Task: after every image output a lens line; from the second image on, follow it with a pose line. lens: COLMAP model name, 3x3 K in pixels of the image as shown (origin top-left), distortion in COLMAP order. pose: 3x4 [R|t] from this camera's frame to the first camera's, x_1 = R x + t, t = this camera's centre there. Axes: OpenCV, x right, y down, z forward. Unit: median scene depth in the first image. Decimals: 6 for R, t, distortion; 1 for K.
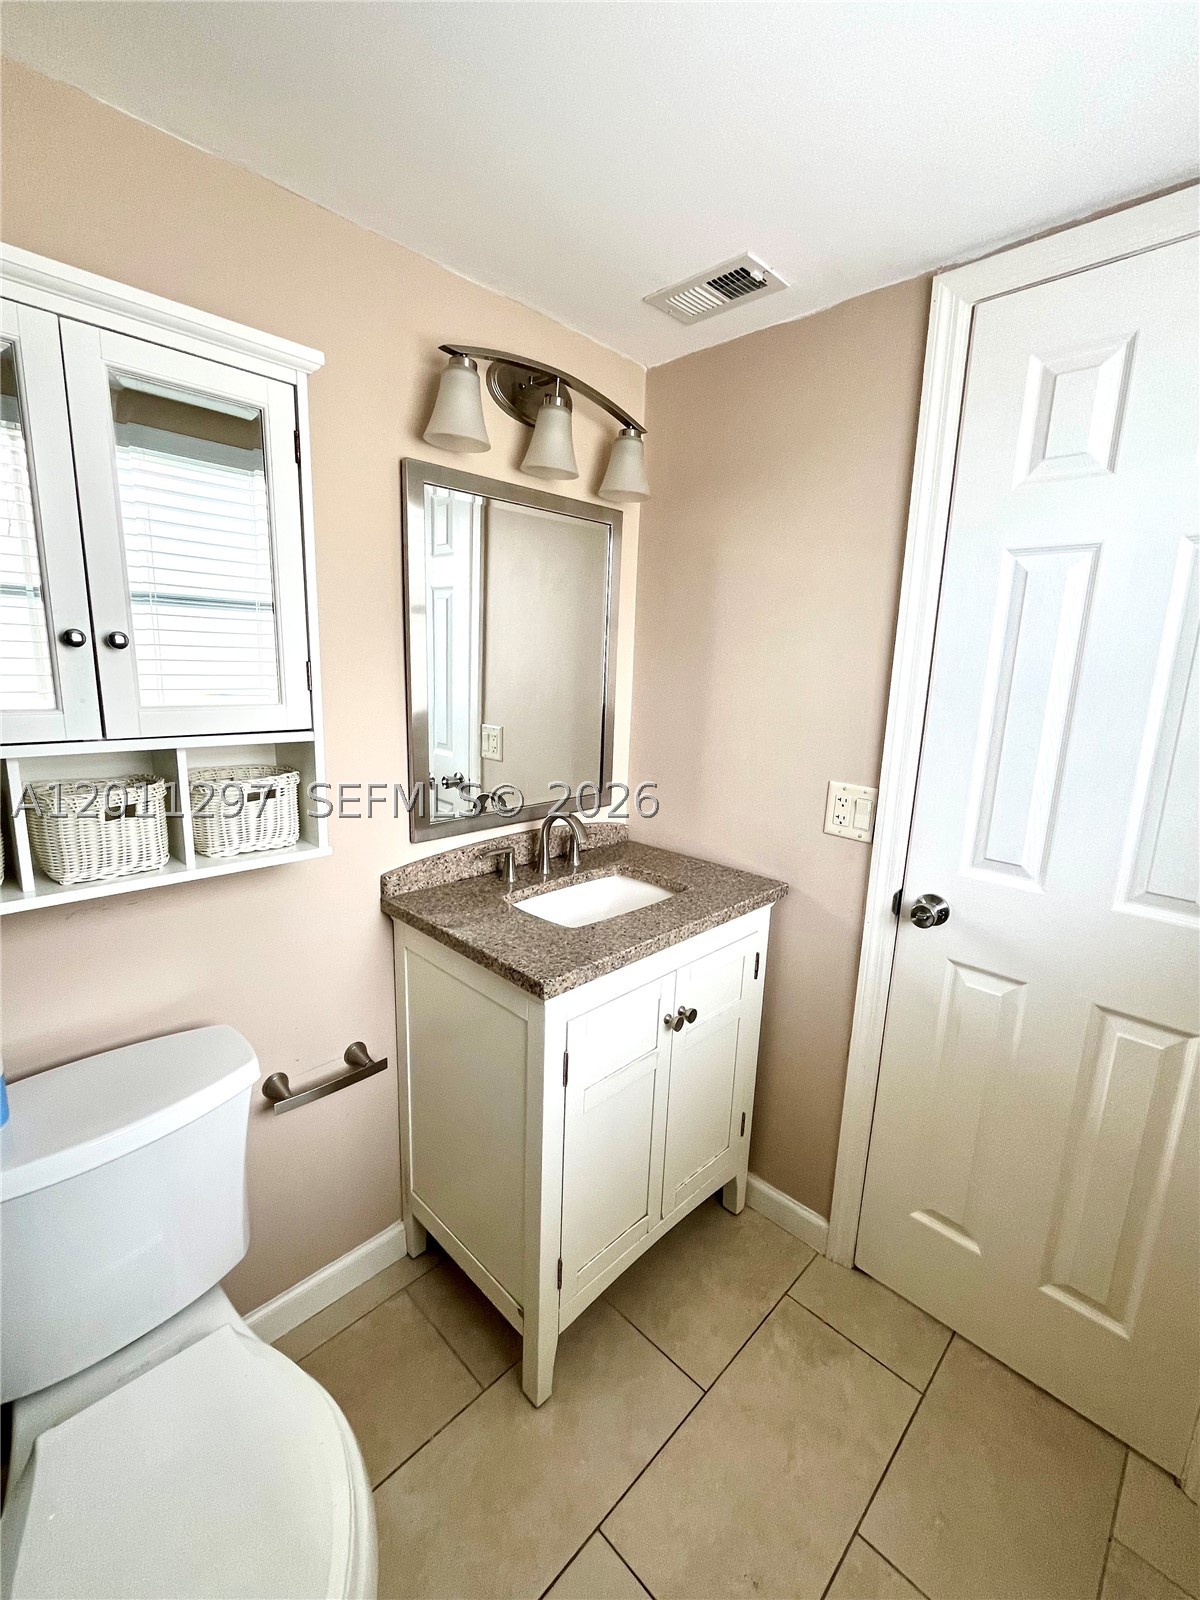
lens RADIAL K [[678.8, 0, 601.9], [0, 678.8, 798.3], [0, 0, 1]] dist [-0.001029, 0.000307]
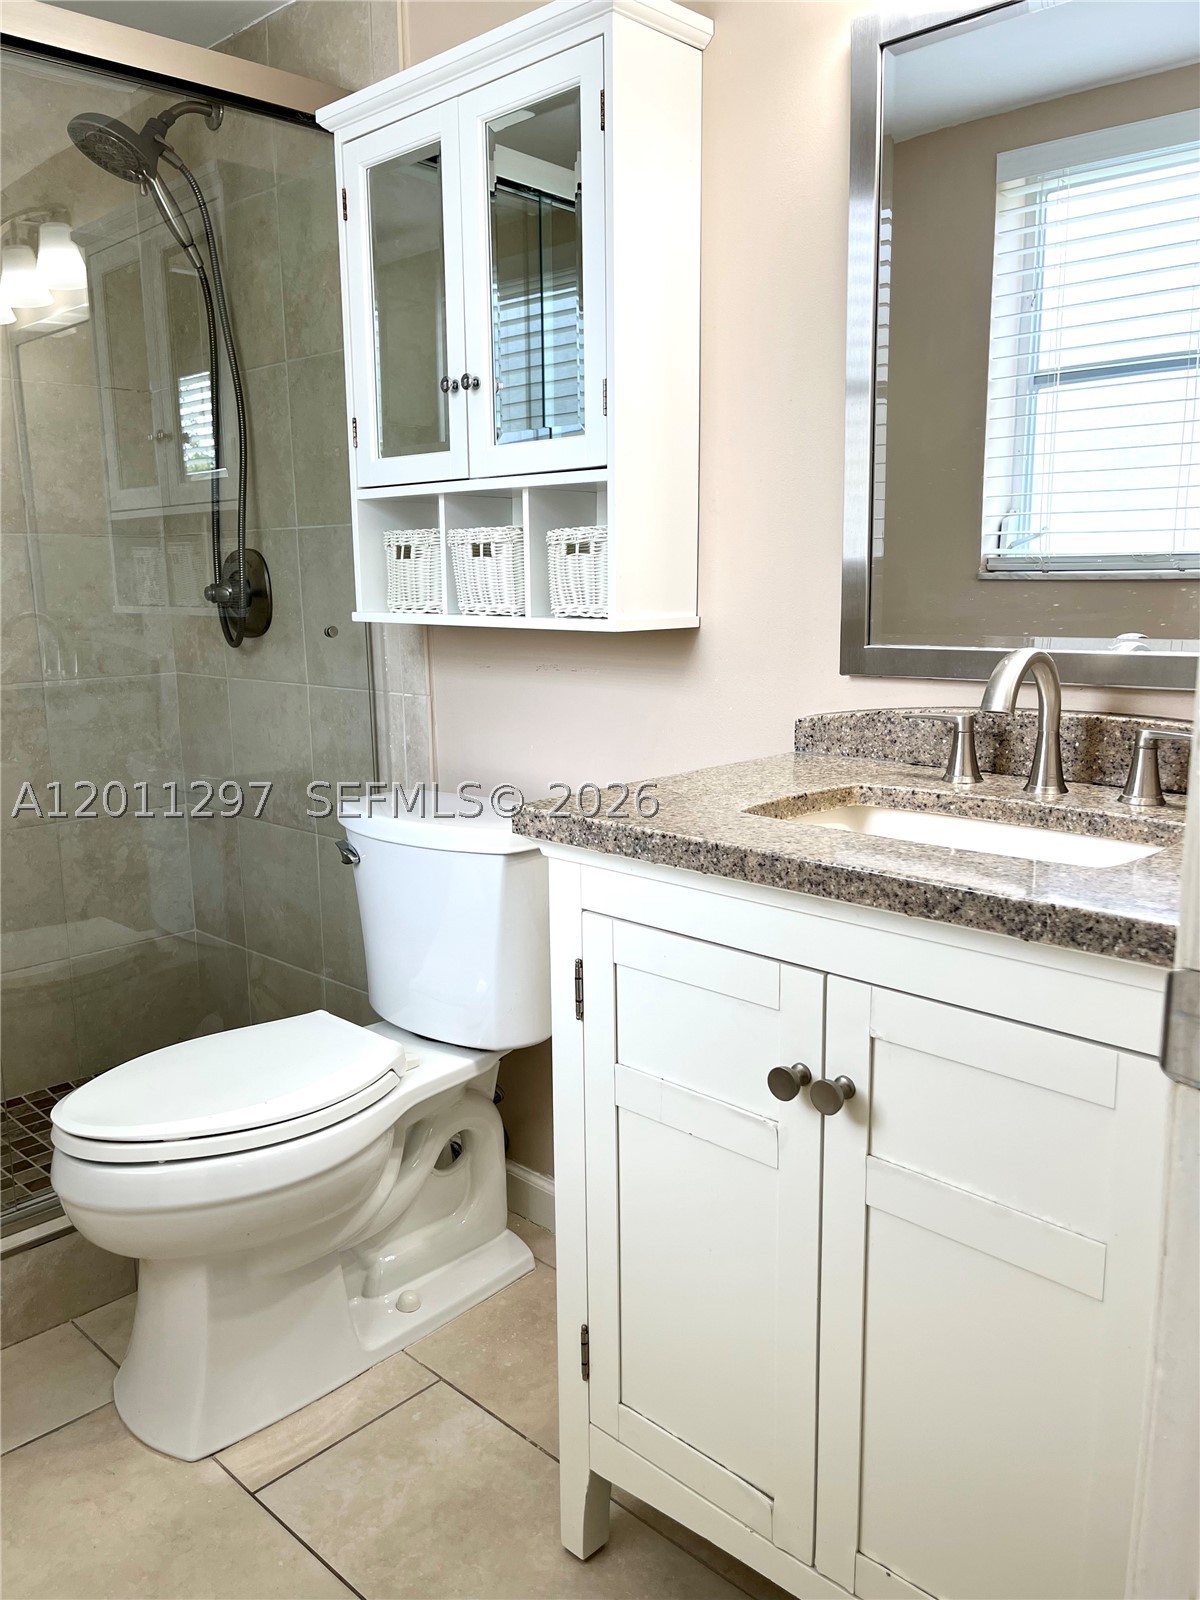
lens RADIAL K [[1215.8, 0, 599.8], [0, 1215.8, 800.8], [0, 0, 1]] dist [0.040838, -0.018127]
pose [[0.016008, 0.153310, -0.988048, 0.929064], [-0.189463, 0.970738, 0.147554, 0.063309], [0.981757, 0.184837, 0.044586, 0.868792]]
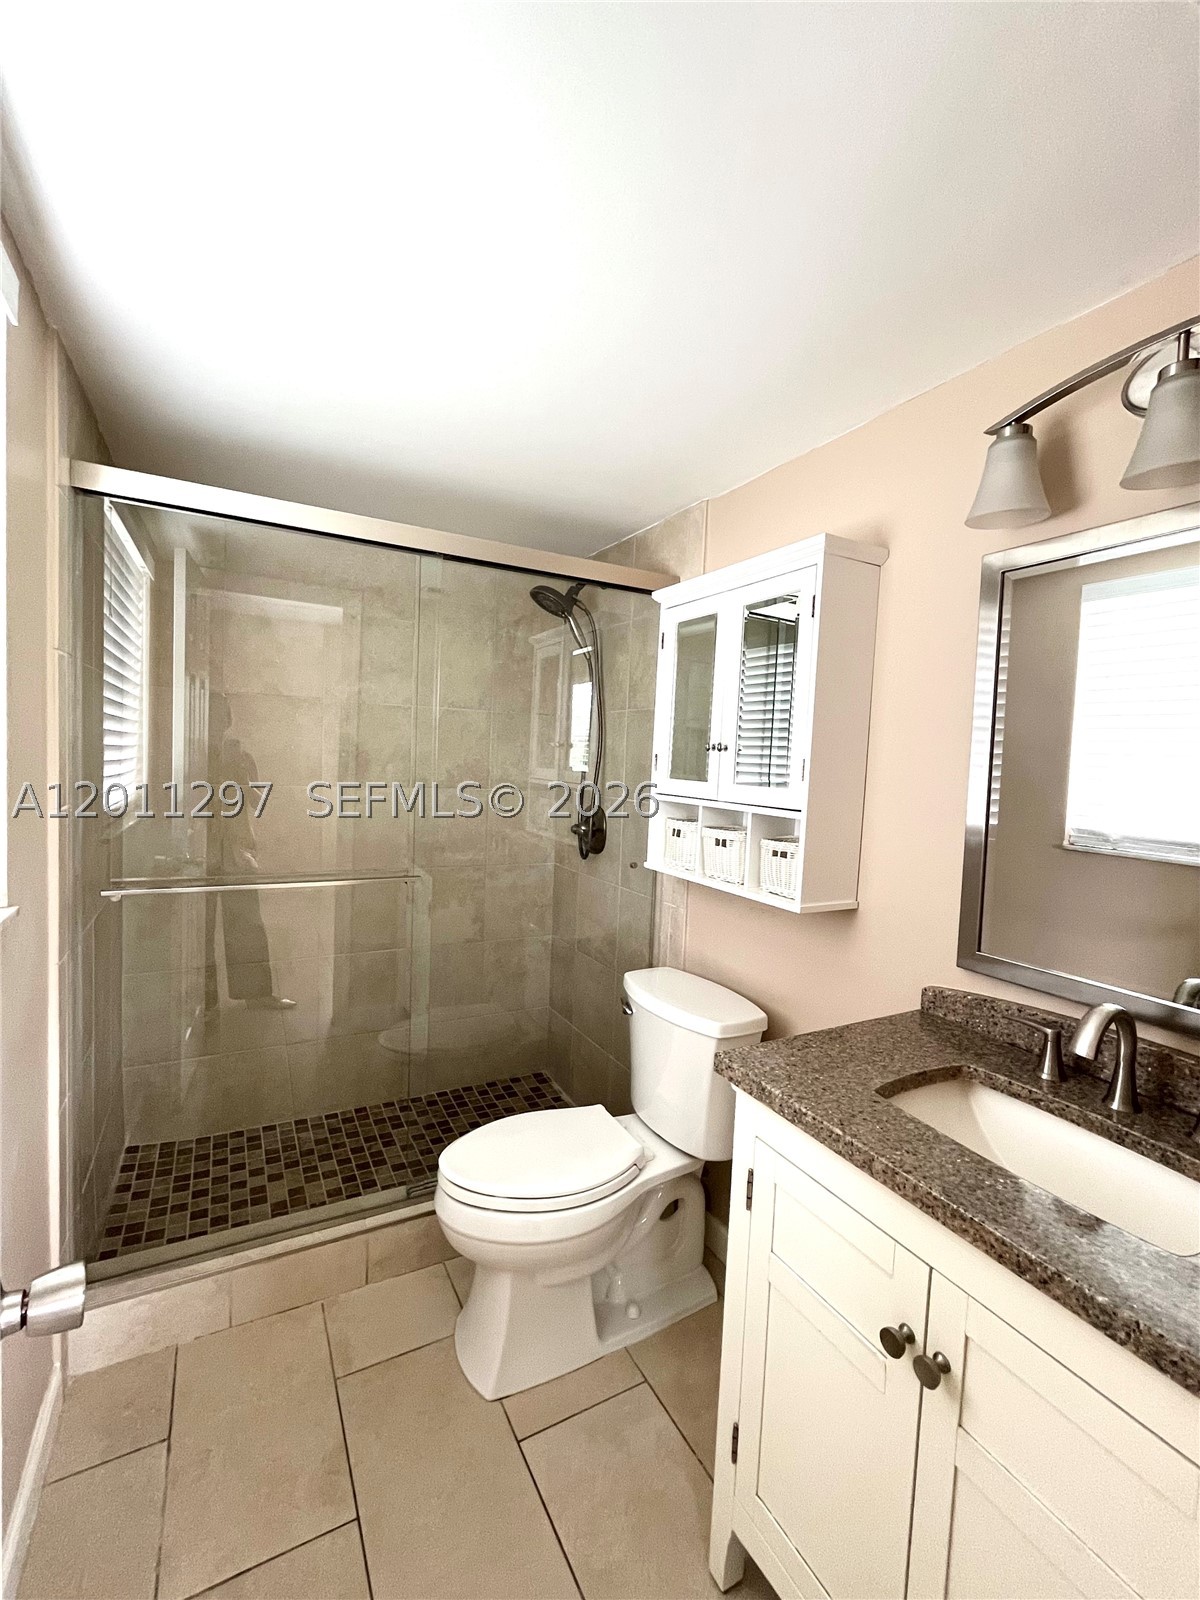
lens RADIAL K [[678.8, 0, 602.3], [0, 678.8, 797.0], [0, 0, 1]] dist [-0.001029, 0.000307]
pose [[-0.276341, 0.010909, -0.960998, 0.798232], [-0.246176, 0.965771, 0.081753, -0.120731], [0.928996, 0.259166, -0.264197, 0.853147]]
